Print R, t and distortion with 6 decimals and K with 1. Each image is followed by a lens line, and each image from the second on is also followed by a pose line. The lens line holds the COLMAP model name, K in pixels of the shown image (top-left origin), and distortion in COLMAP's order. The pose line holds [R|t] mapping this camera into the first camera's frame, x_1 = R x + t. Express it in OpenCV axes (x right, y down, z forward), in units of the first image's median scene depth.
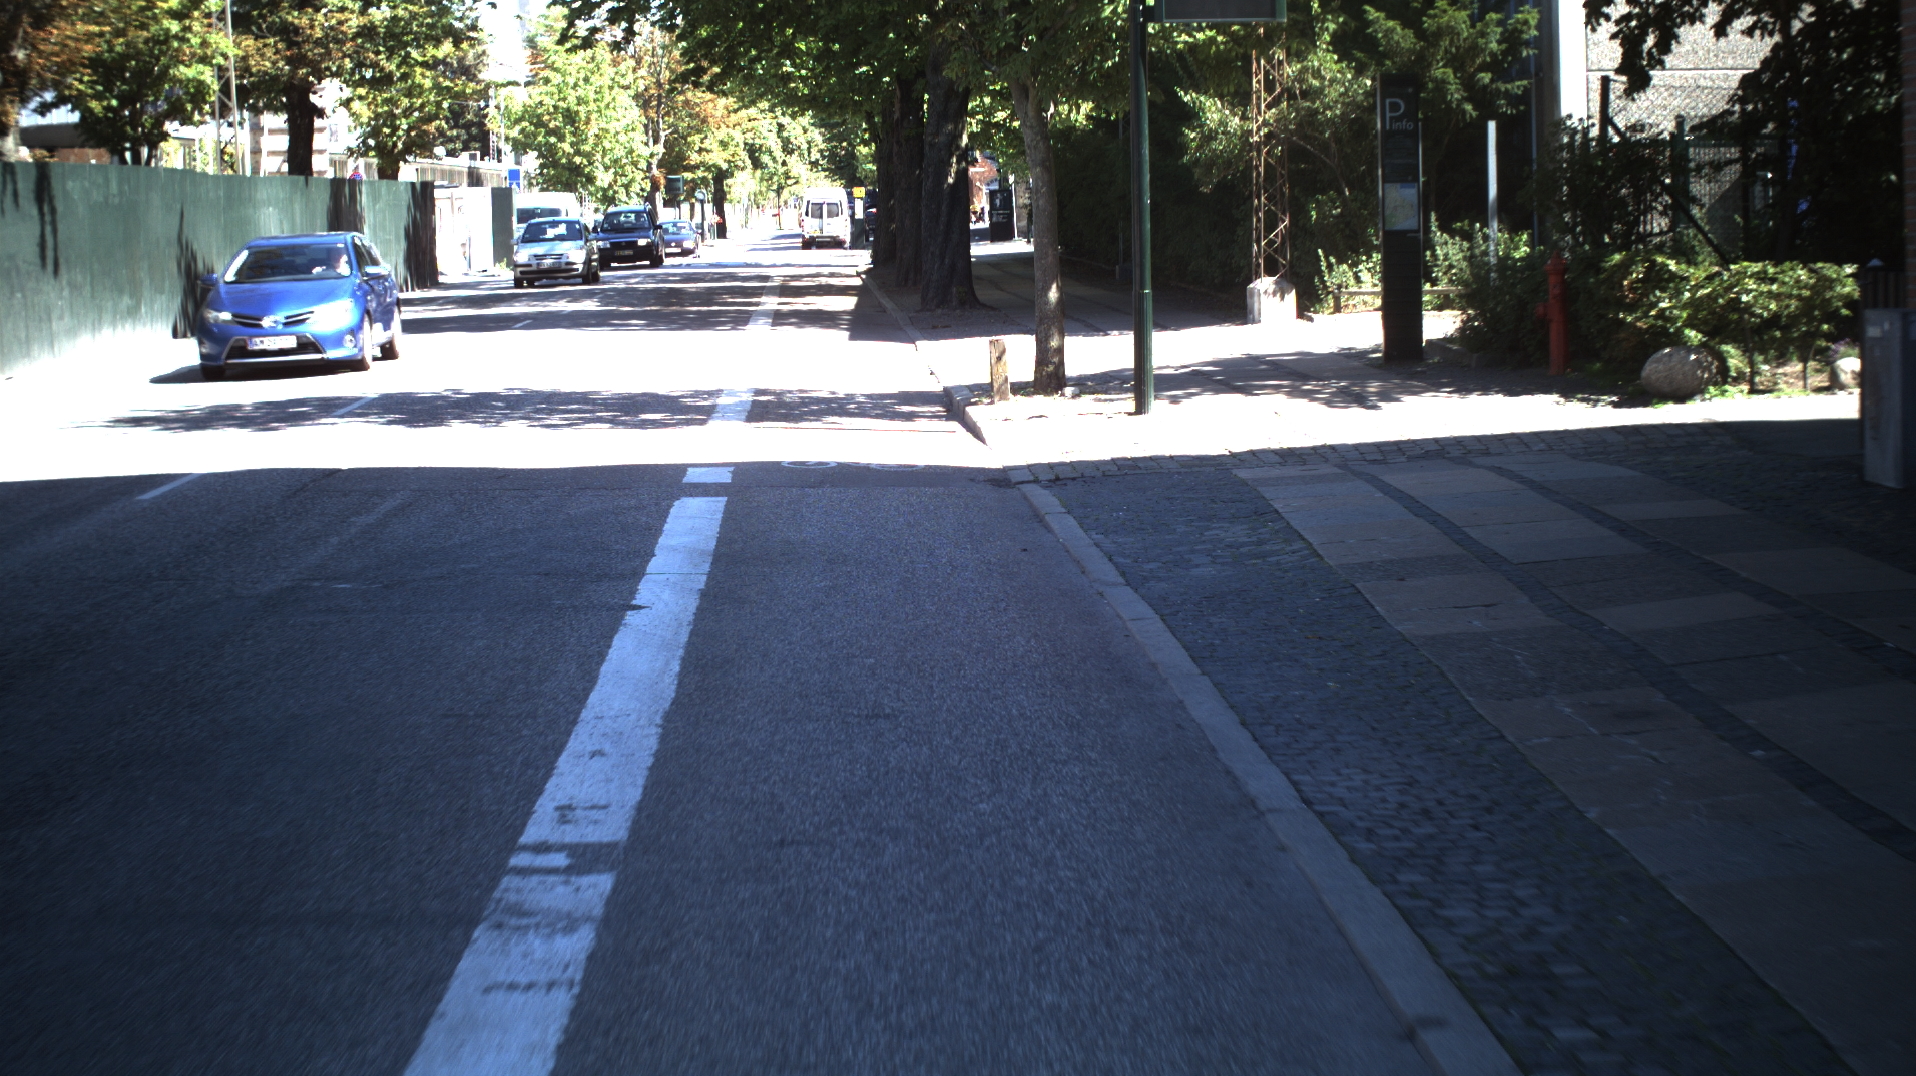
lens RADIAL K [[3579.9, 0, 958.0], [0, 3579.9, 538.0], [0, 0, 1]] dist [-0.264502, 0.348429]
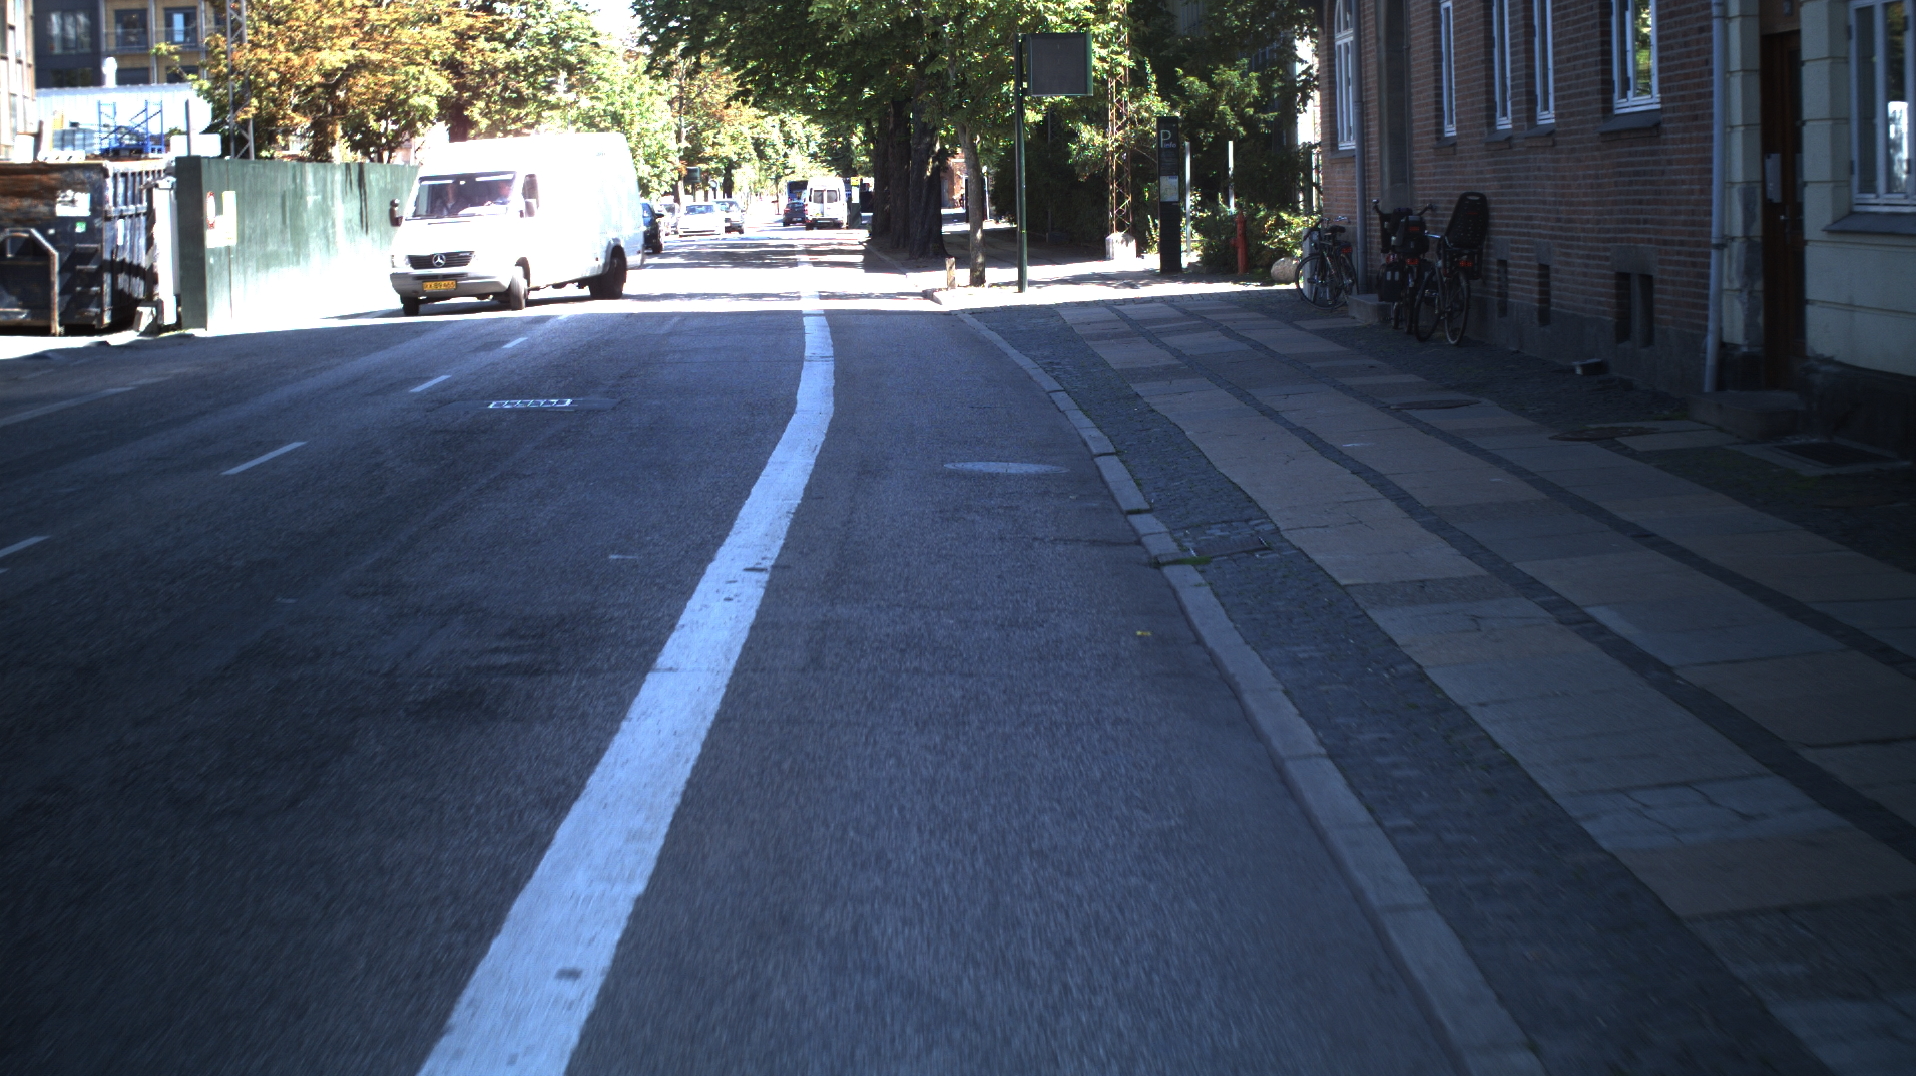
lens RADIAL K [[3579.9, 0, 958.0], [0, 3579.9, 538.0], [0, 0, 1]] dist [-0.264502, 0.348429]
pose [[0.999991, -0.001255, 0.004140, 0.004256], [0.001242, 0.999994, 0.003282, 0.052255], [-0.004144, -0.003276, 0.999986, -0.542860]]
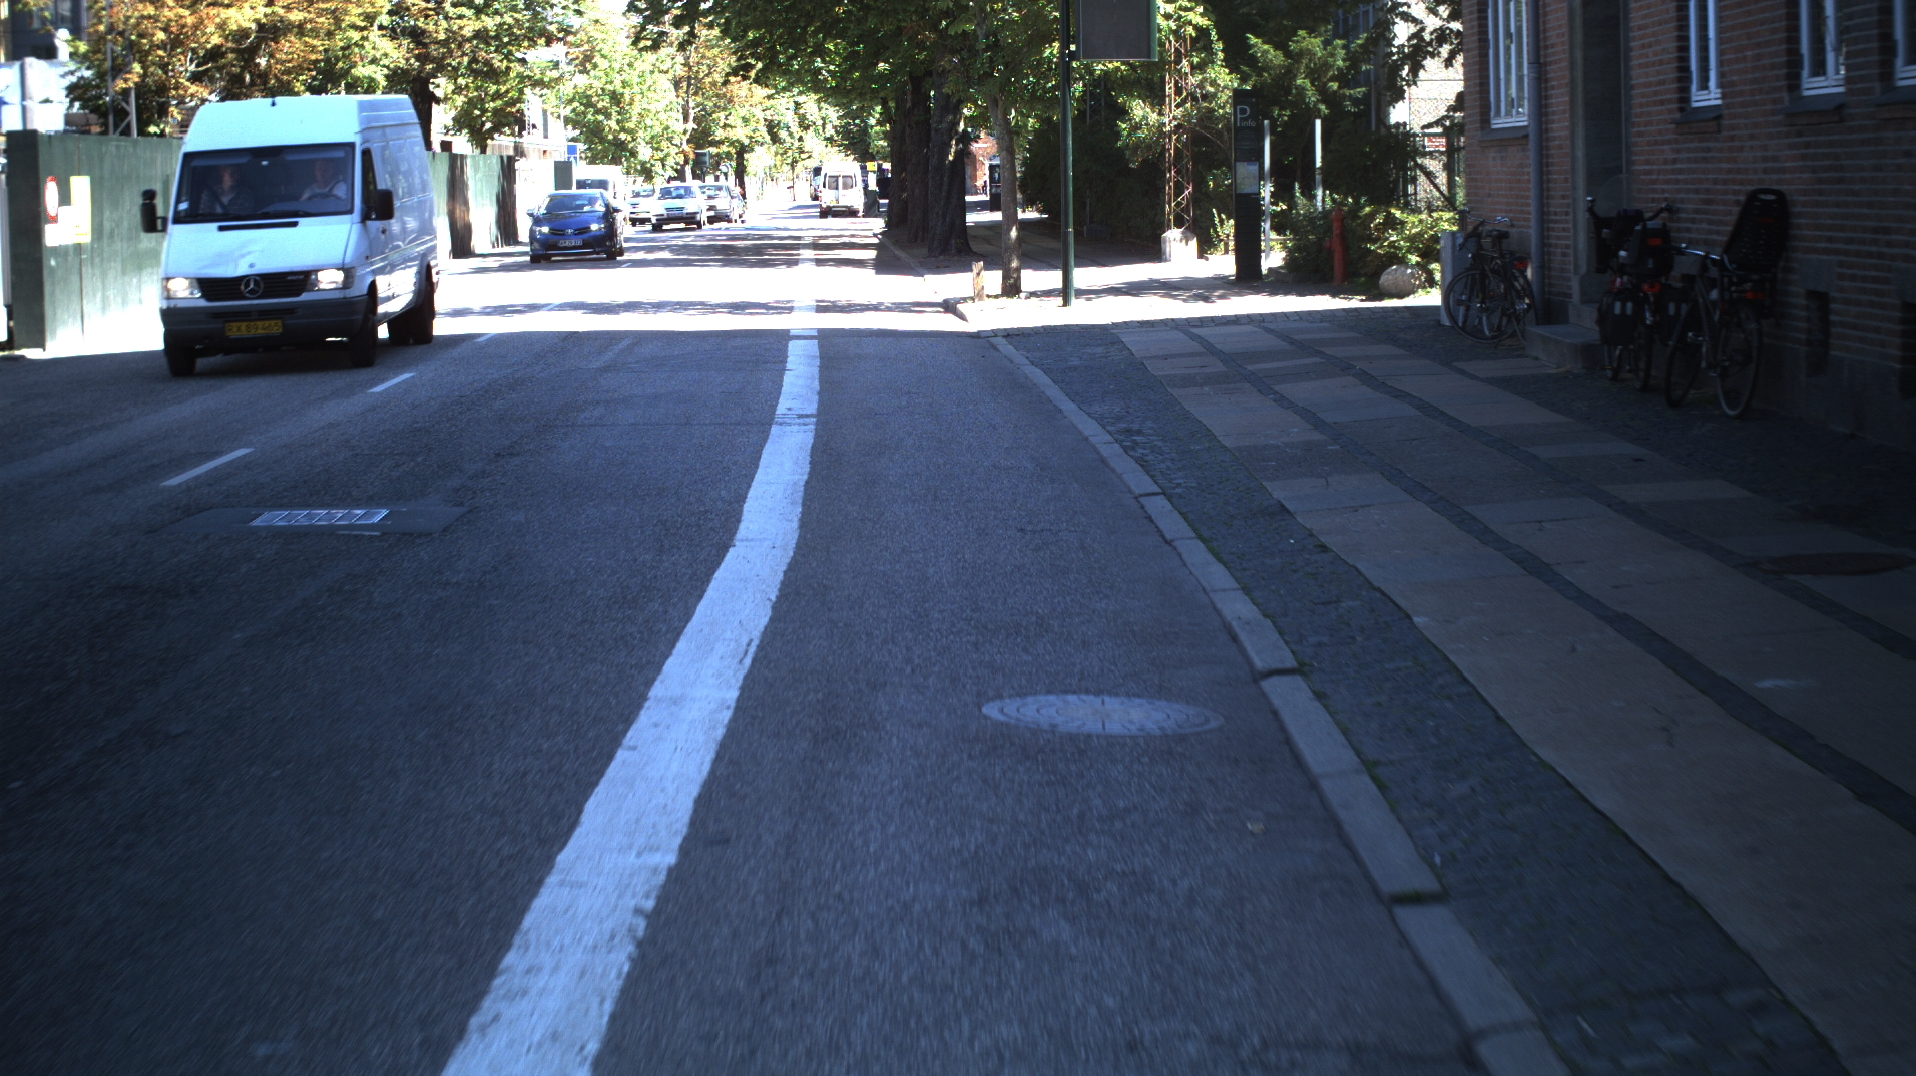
lens RADIAL K [[3579.9, 0, 958.0], [0, 3579.9, 538.0], [0, 0, 1]] dist [-0.264502, 0.348429]
pose [[0.999990, 0.004311, -0.001272, 0.002992], [-0.004302, 0.999965, 0.007208, 0.031354], [0.001303, -0.007203, 0.999973, -0.325678]]
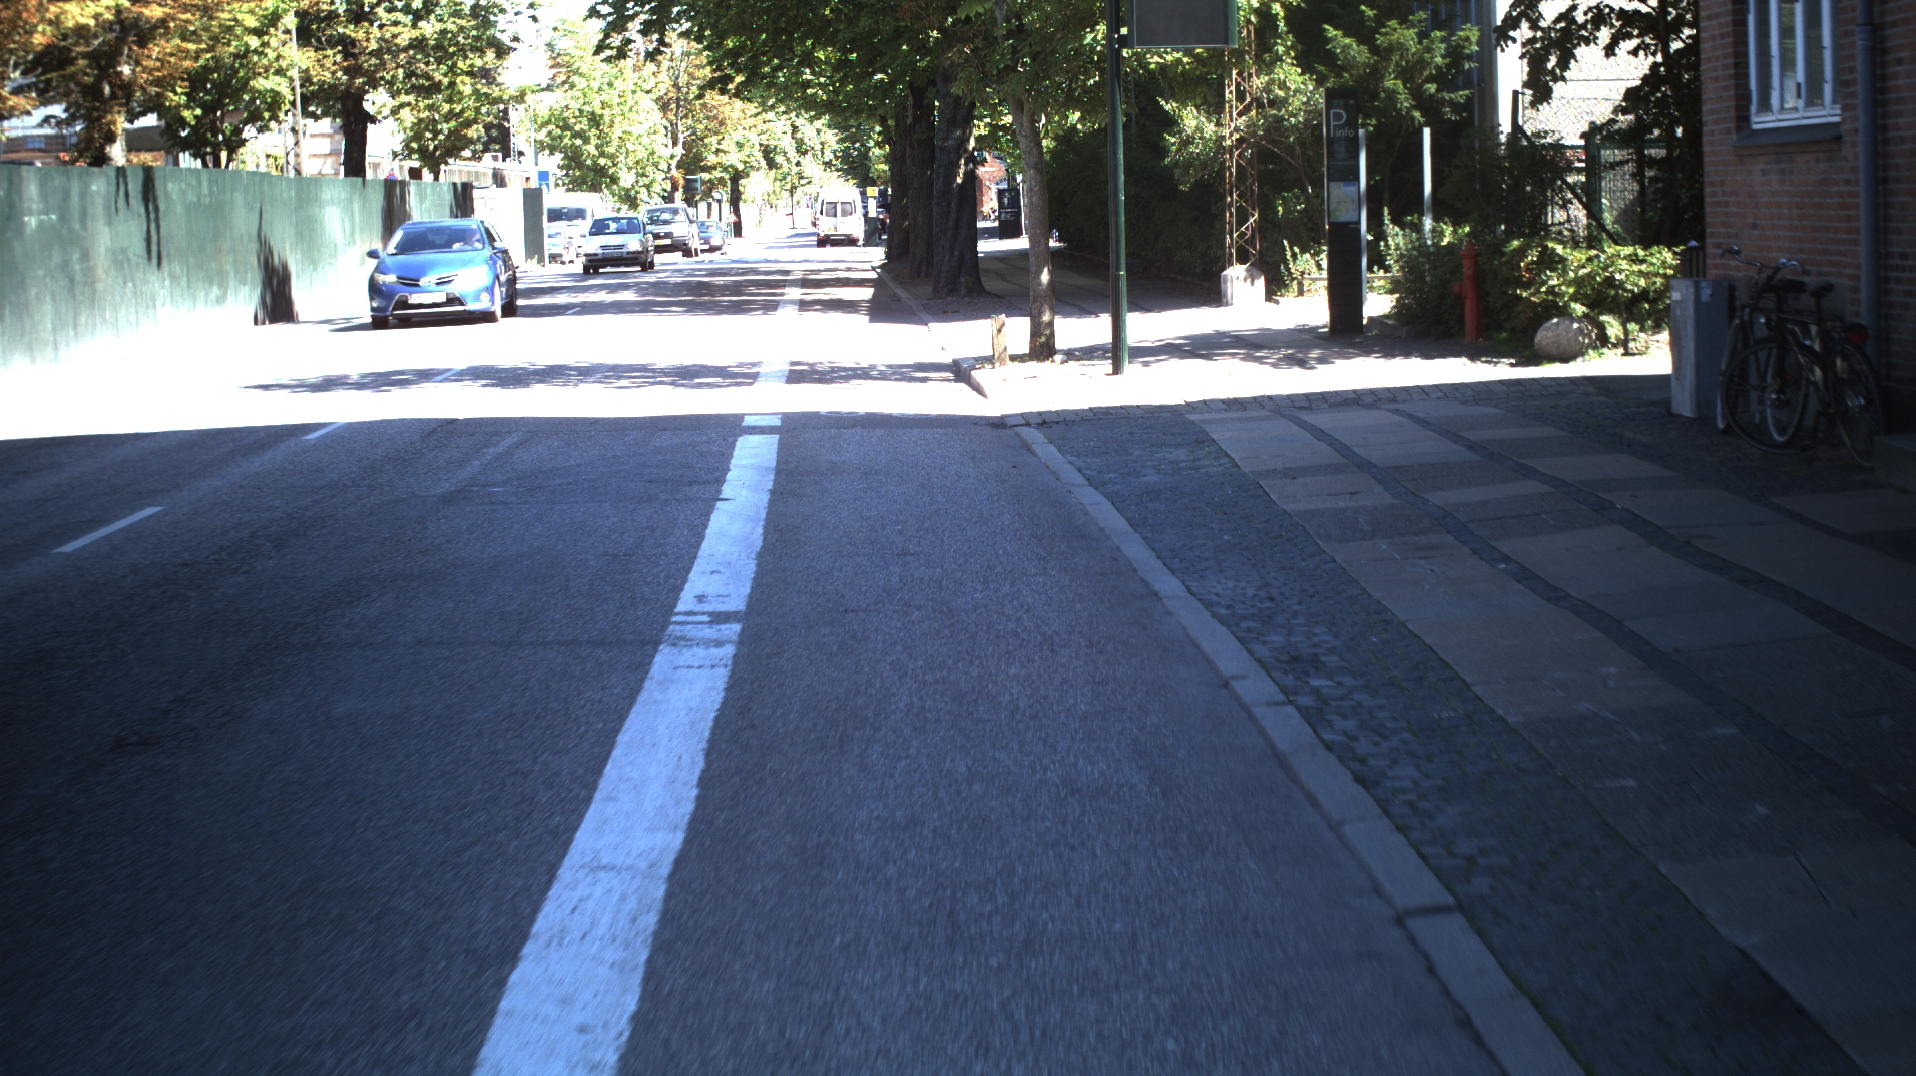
lens RADIAL K [[3579.9, 0, 958.0], [0, 3579.9, 538.0], [0, 0, 1]] dist [-0.264502, 0.348429]
pose [[0.999992, -0.002614, -0.003181, 0.000826], [0.002615, 0.999997, 0.000156, 0.010713], [0.003181, -0.000165, 0.999995, -0.108661]]
